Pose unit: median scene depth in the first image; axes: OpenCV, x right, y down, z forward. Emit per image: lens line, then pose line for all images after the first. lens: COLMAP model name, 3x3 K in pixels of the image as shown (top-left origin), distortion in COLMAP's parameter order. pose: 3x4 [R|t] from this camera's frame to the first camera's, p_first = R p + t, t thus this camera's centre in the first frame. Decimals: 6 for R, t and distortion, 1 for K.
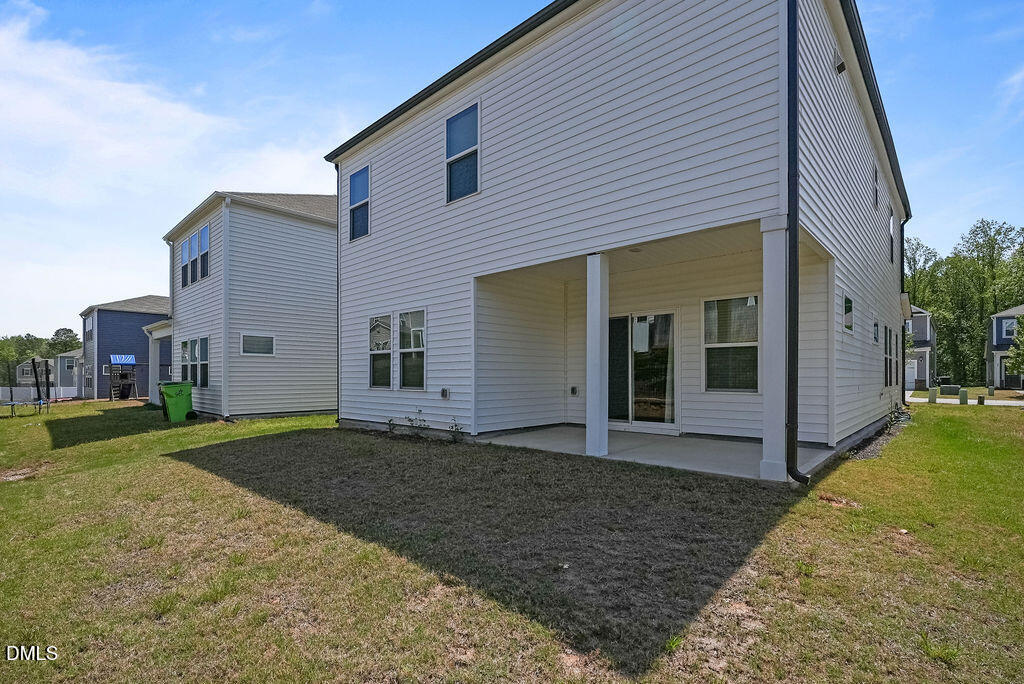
lens RADIAL K [[470.1, 0, 523.2], [0, 470.1, 382.6], [0, 0, 1]] dist [-0.005410, 0.000386]
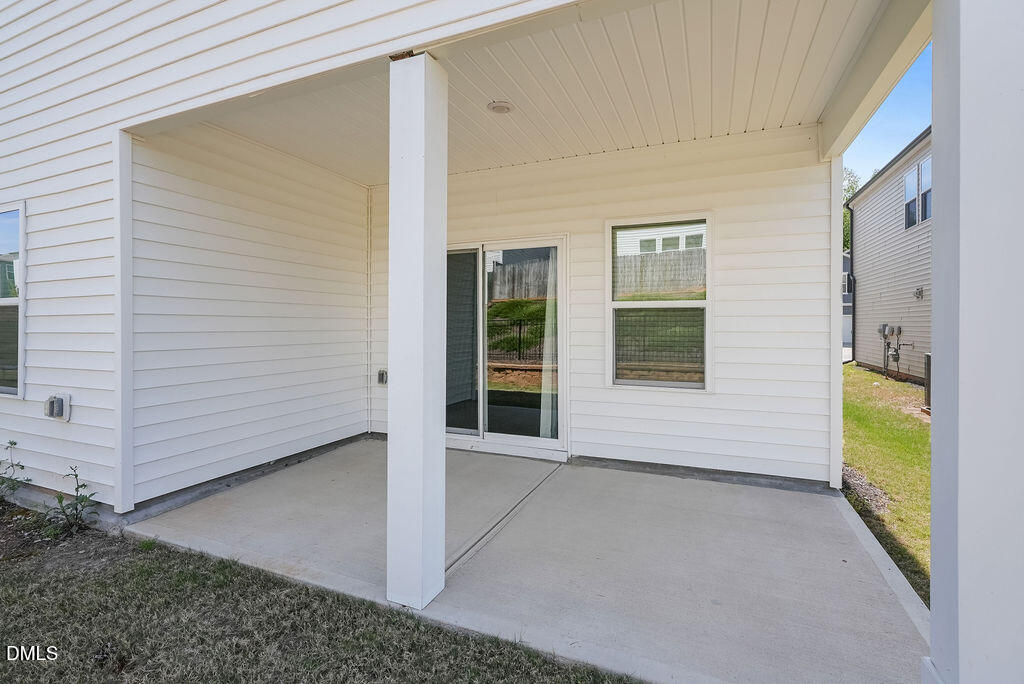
lens RADIAL K [[470.1, 0, 511.6], [0, 470.1, 332.5], [0, 0, 1]] dist [-0.005410, 0.000386]
pose [[0.945529, -0.002980, 0.325524, 0.080835], [0.003509, 0.999993, -0.001041, -0.042005], [-0.325518, 0.002126, 0.945533, 0.472057]]
